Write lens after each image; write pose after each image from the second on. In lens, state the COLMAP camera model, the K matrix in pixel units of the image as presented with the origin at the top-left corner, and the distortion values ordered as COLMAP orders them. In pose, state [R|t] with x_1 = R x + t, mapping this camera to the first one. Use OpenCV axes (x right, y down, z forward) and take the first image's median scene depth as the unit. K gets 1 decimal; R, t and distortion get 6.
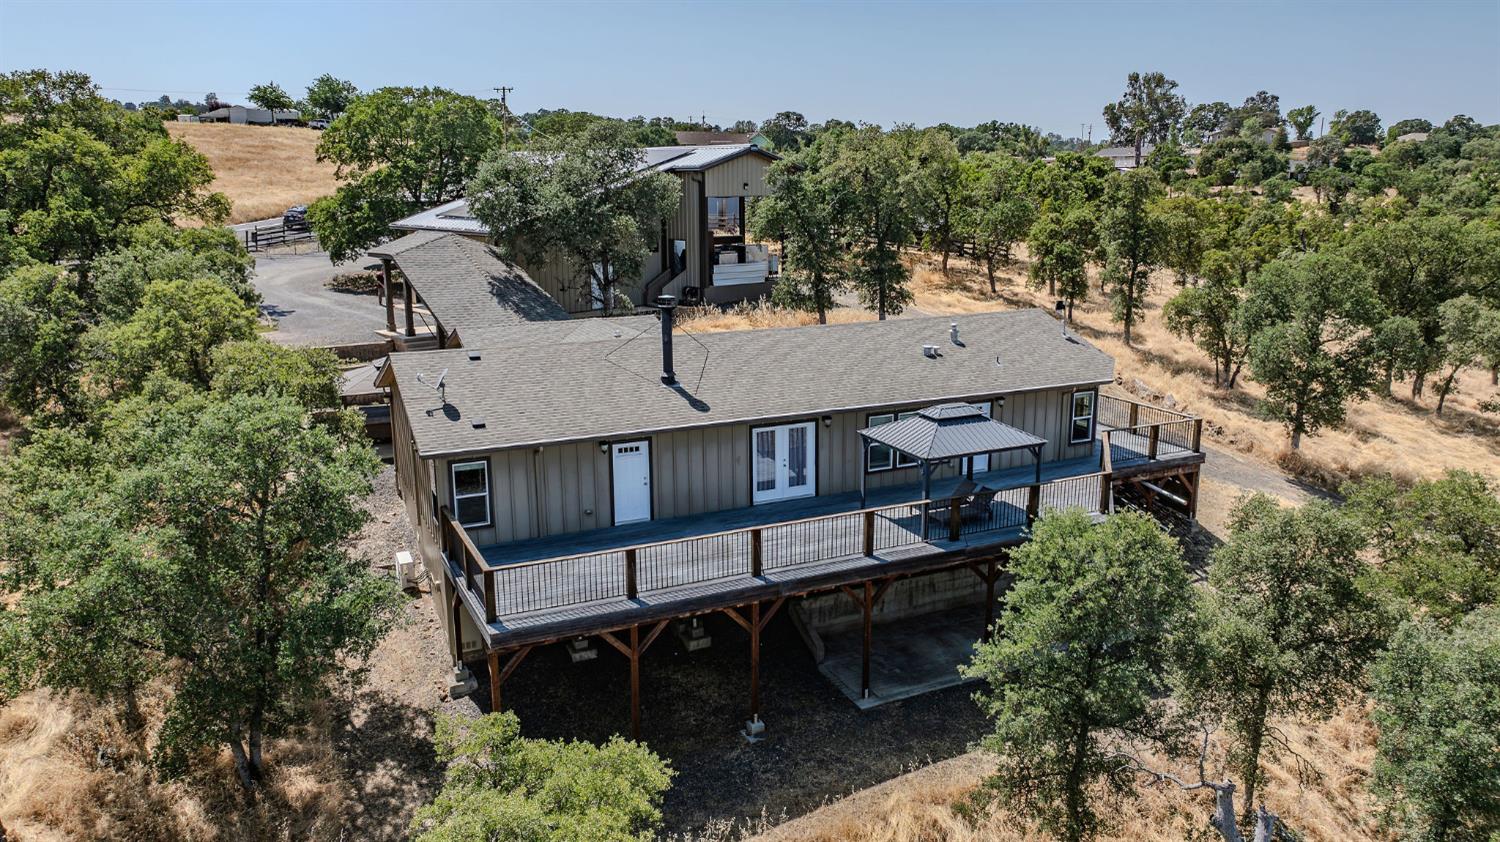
lens RADIAL K [[1038.1, 0, 756.6], [0, 1038.1, 419.6], [0, 0, 1]] dist [-0.033198, 0.038699]
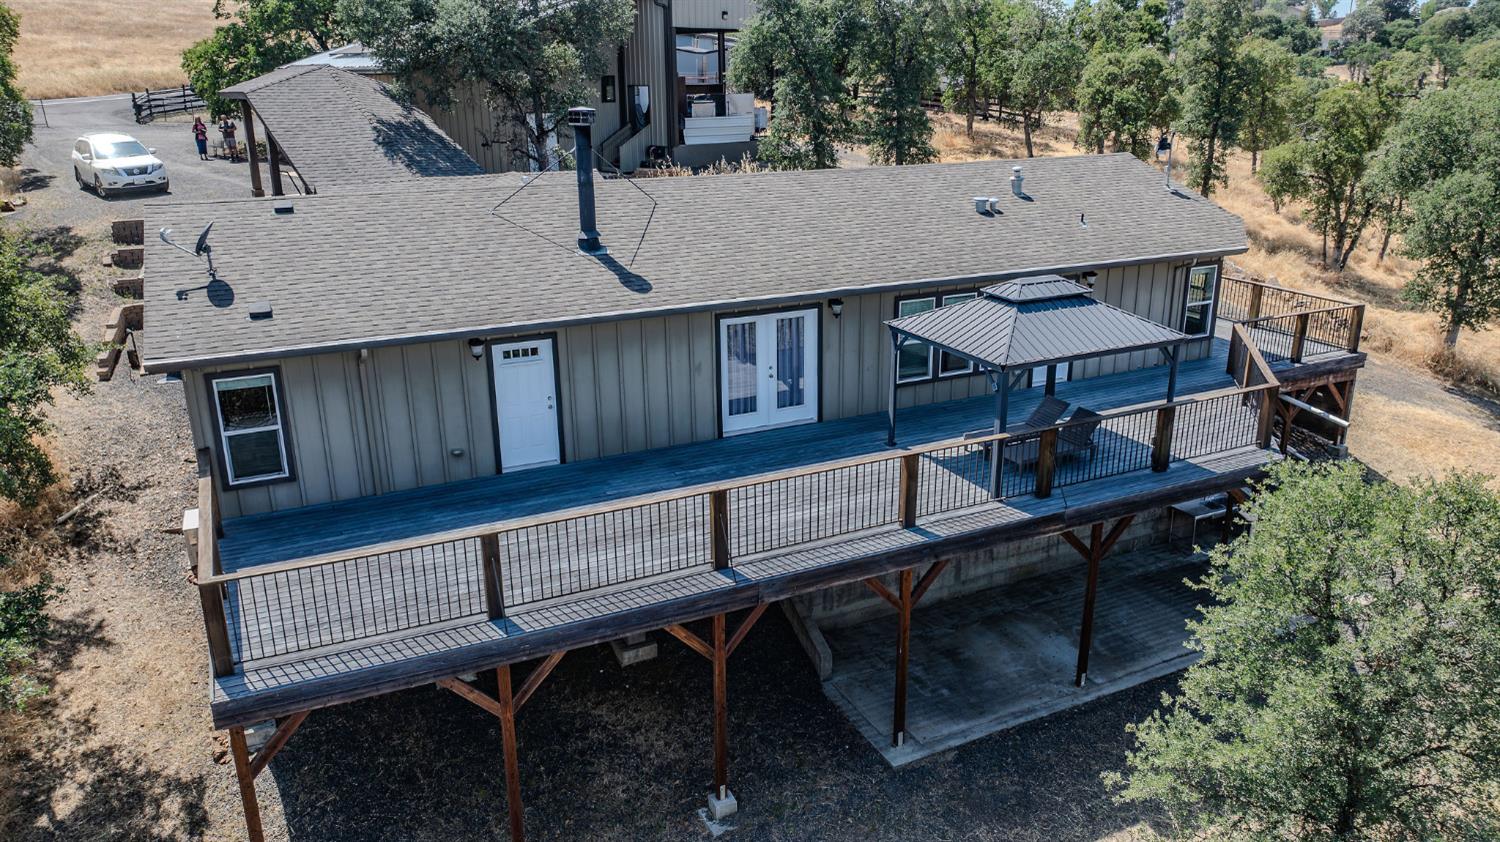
lens RADIAL K [[1038.1, 0, 756.6], [0, 1038.1, 419.6], [0, 0, 1]] dist [-0.033198, 0.038699]
pose [[0.999972, -0.005761, 0.004865, 0.014634], [0.005273, 0.995475, 0.094879, 0.009602], [-0.005389, -0.094850, 0.995477, 0.345302]]
